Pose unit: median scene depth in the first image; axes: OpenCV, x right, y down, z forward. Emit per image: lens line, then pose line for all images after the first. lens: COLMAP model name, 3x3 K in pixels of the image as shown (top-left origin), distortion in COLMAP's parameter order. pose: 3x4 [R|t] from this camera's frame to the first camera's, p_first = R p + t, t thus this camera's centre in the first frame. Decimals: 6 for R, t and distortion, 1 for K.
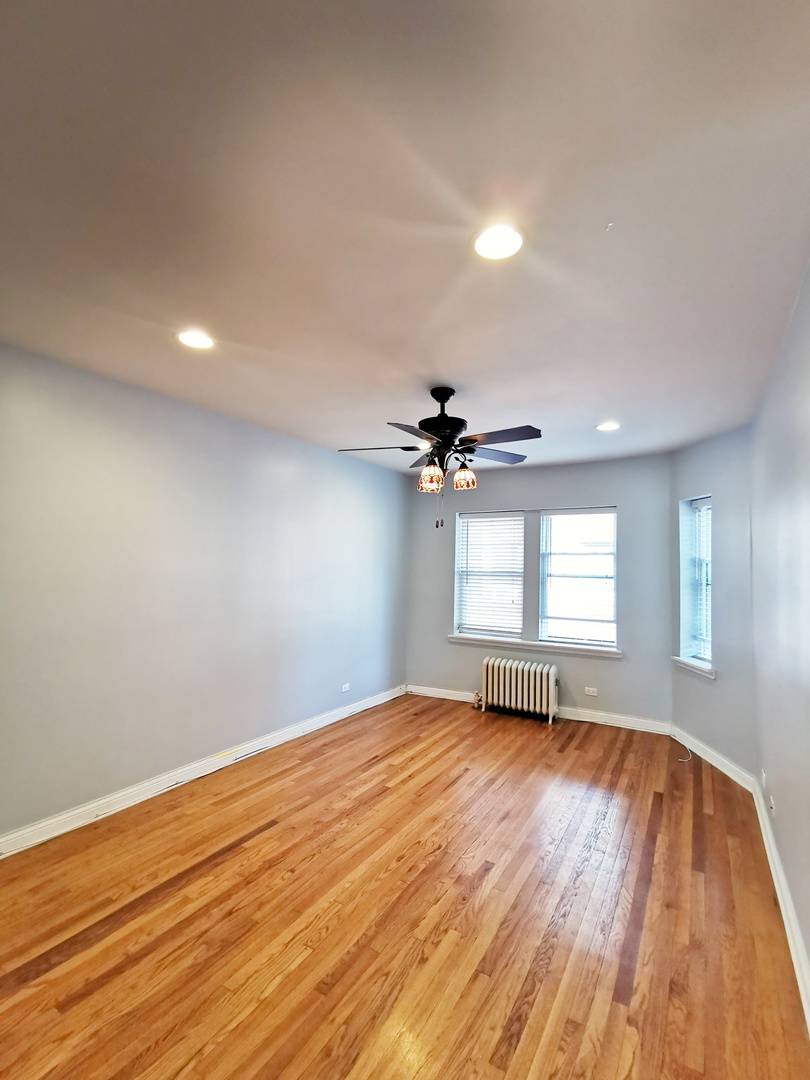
lens RADIAL K [[491.3, 0, 405.0], [0, 491.3, 540.0], [0, 0, 1]] dist [0.011215, -0.005936]
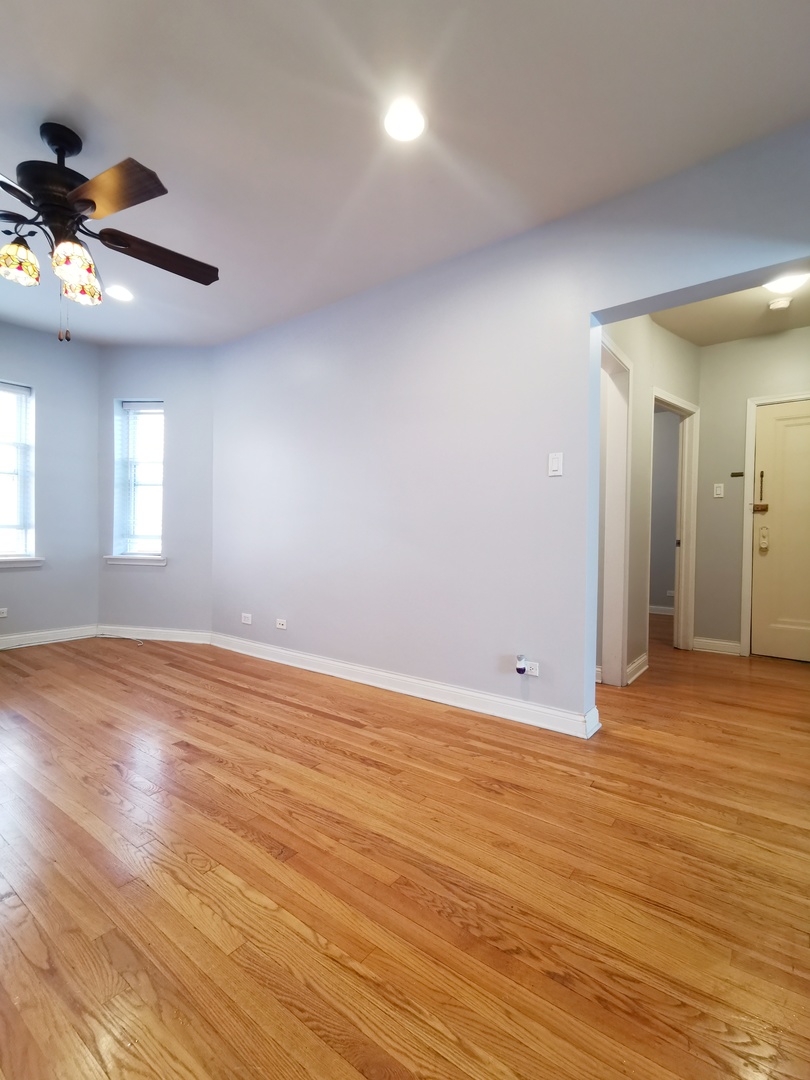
lens RADIAL K [[500.6, 0, 404.2], [0, 500.6, 543.3], [0, 0, 1]] dist [0.009121, -0.000099]
pose [[0.126393, -0.035984, 0.991327, -0.548809], [-0.069485, 0.996566, 0.045034, 0.182134], [-0.989544, -0.074574, 0.123458, 0.413358]]
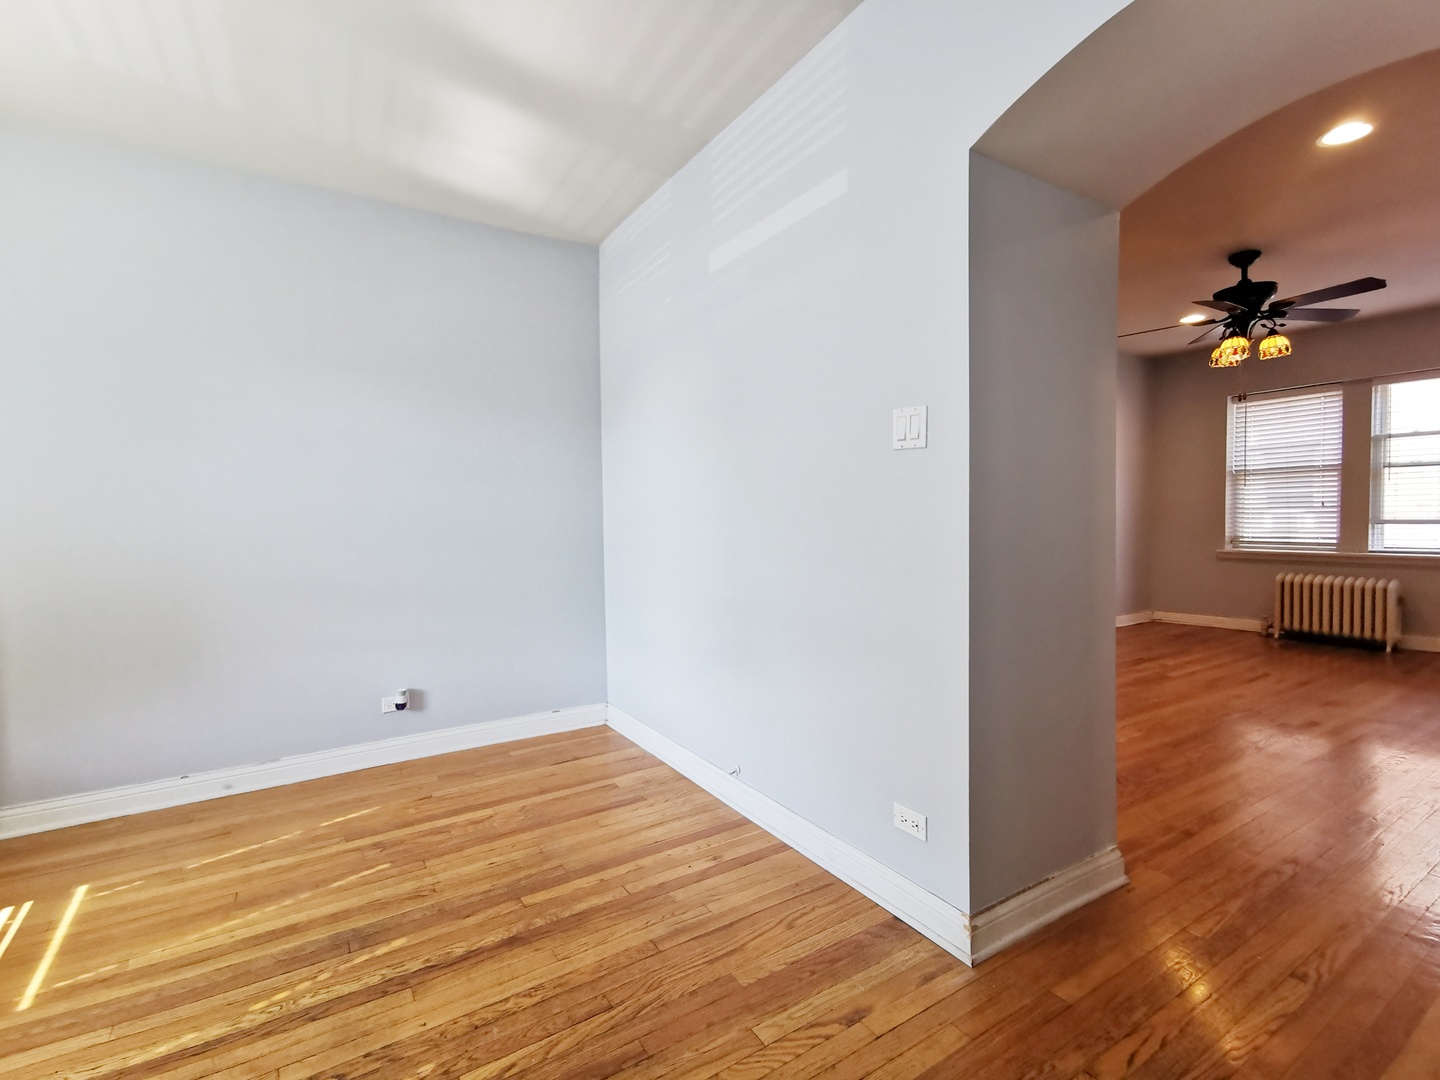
lens RADIAL K [[661.3, 0, 720.0], [0, 661.3, 540.0], [0, 0, 1]] dist [0.042339, -0.023706]
pose [[0.884825, -0.021581, -0.465423, -0.221879], [0.061809, 0.995535, 0.071346, 0.086159], [0.461805, -0.091897, 0.882208, -0.650403]]
